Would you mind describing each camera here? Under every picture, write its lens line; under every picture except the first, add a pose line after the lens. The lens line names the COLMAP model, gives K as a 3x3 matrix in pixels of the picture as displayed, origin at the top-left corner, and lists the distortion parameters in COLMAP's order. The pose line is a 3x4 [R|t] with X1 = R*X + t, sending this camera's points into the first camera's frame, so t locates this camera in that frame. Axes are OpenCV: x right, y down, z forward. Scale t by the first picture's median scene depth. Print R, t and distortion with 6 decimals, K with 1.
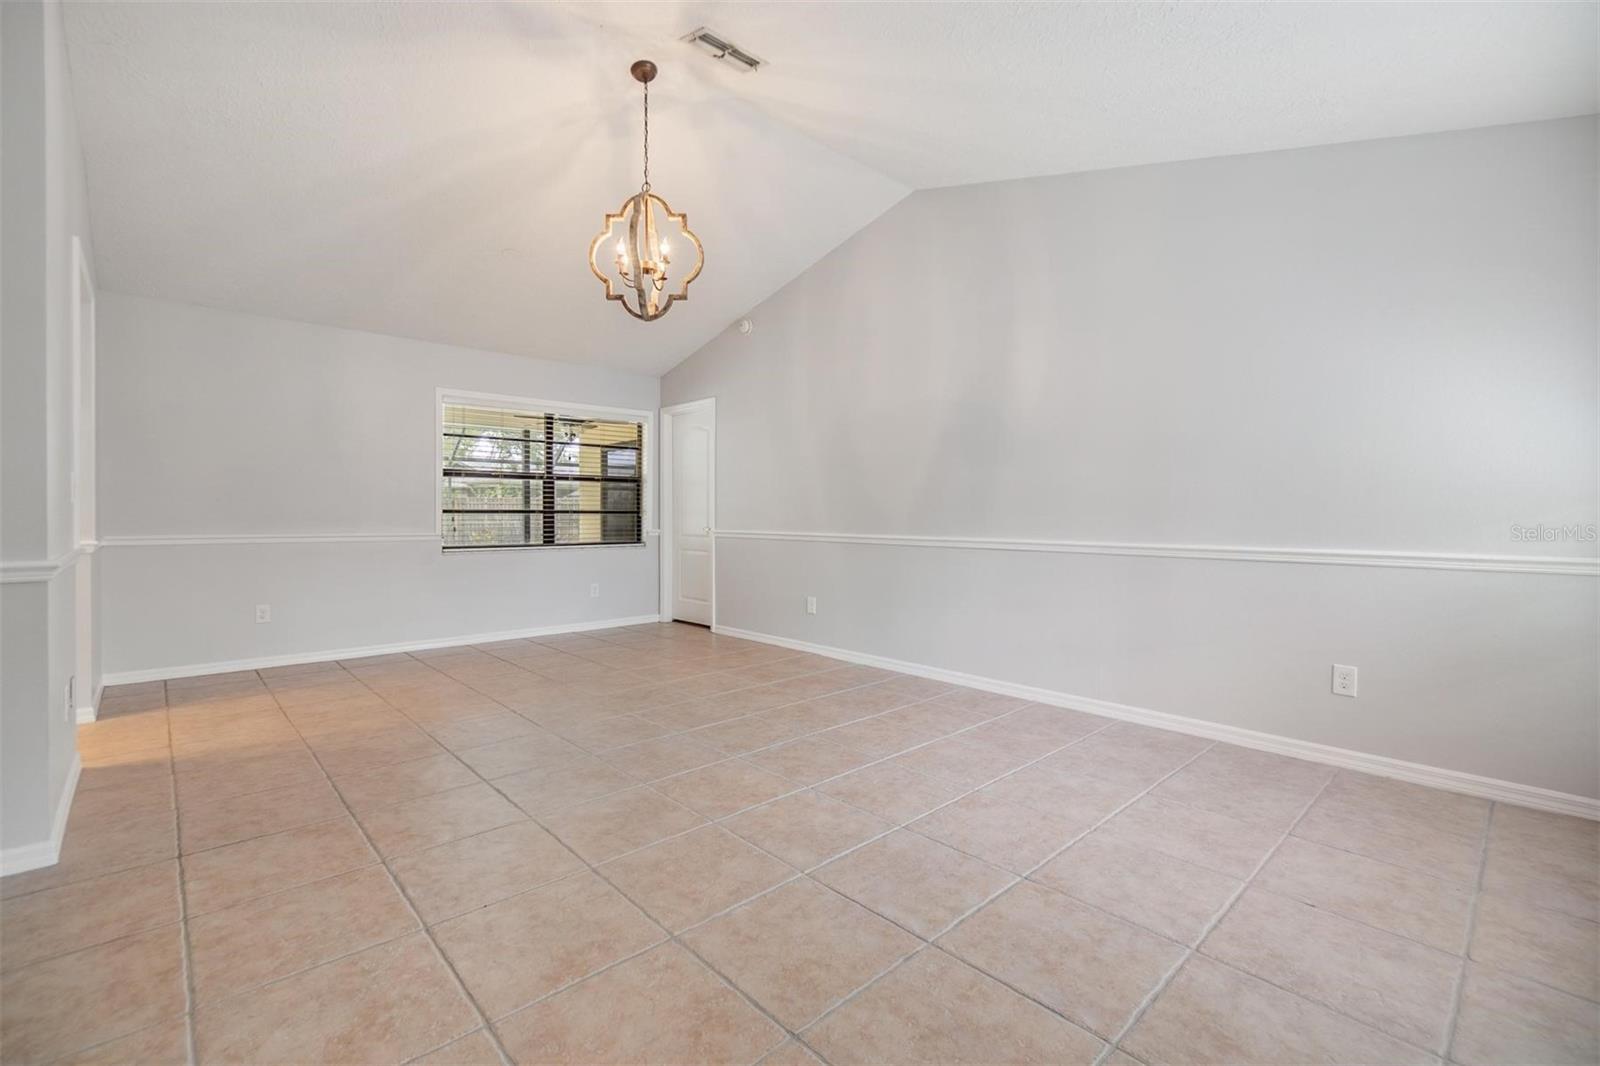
lens RADIAL K [[698.3, 0, 798.4], [0, 698.3, 522.1], [0, 0, 1]] dist [-0.008354, 0.001844]
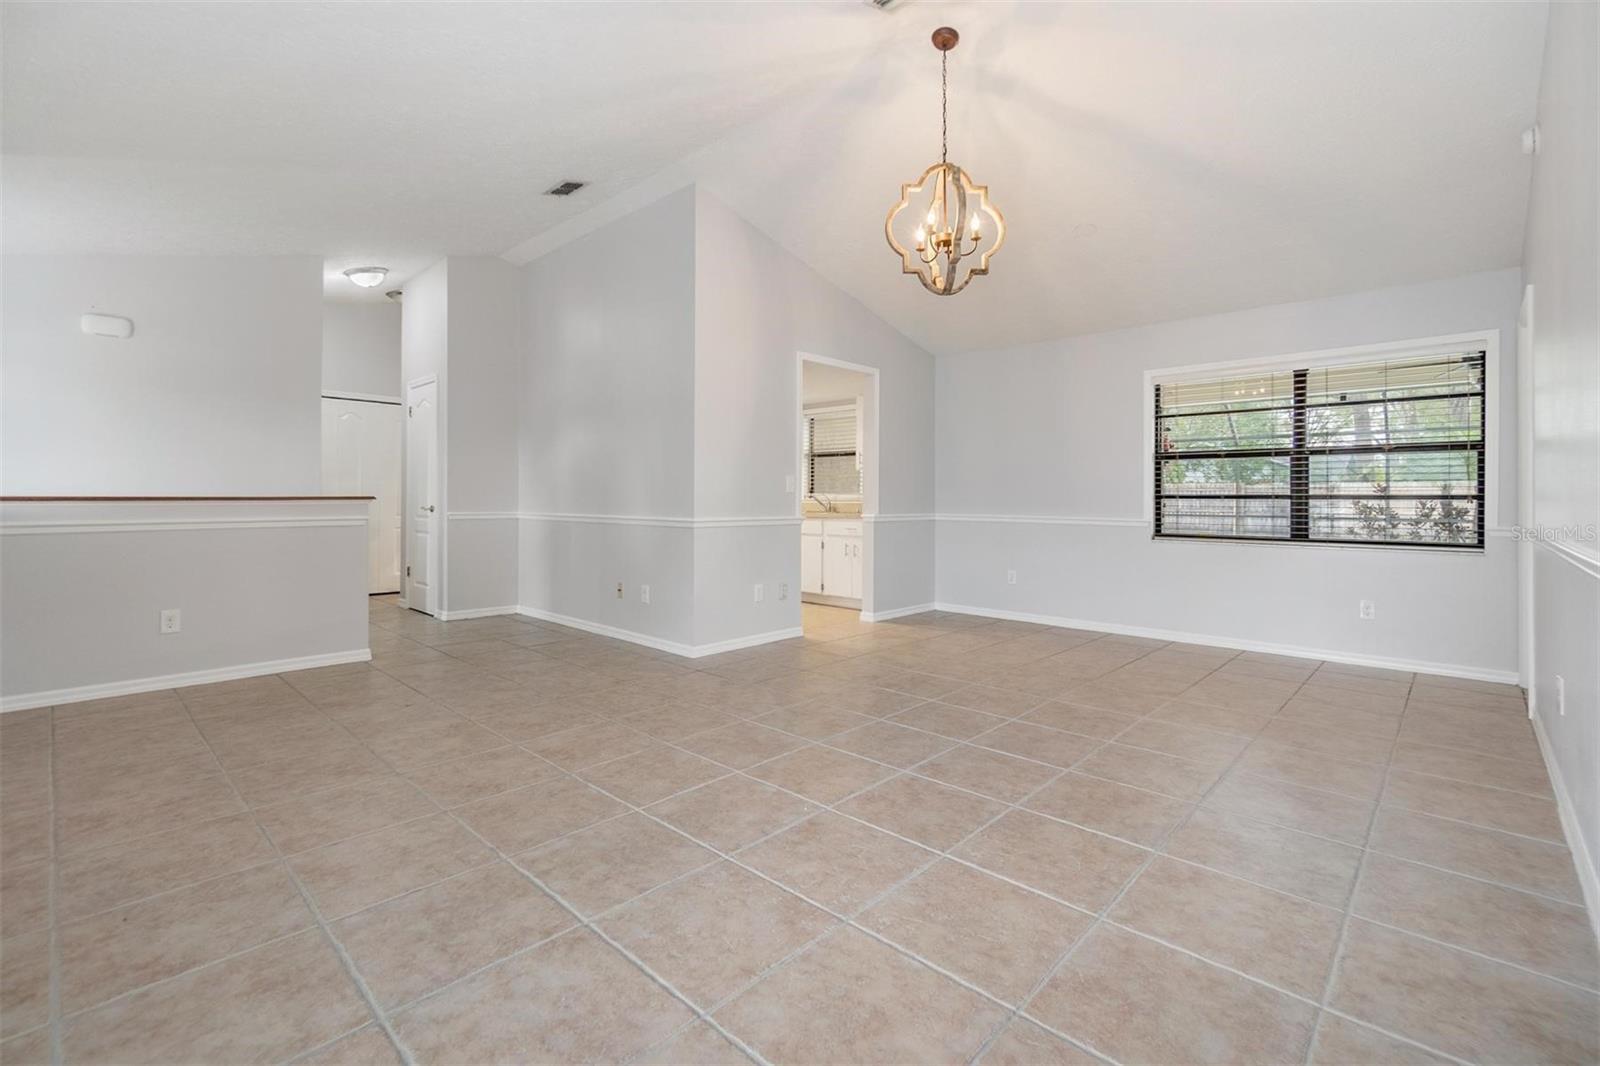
lens RADIAL K [[698.3, 0, 769.2], [0, 698.3, 497.8], [0, 0, 1]] dist [-0.008354, 0.001844]
pose [[0.052481, -0.003550, -0.998616, 0.848676], [-0.017374, 0.999839, -0.004467, -0.000829], [0.998471, 0.017584, 0.052411, 0.844672]]
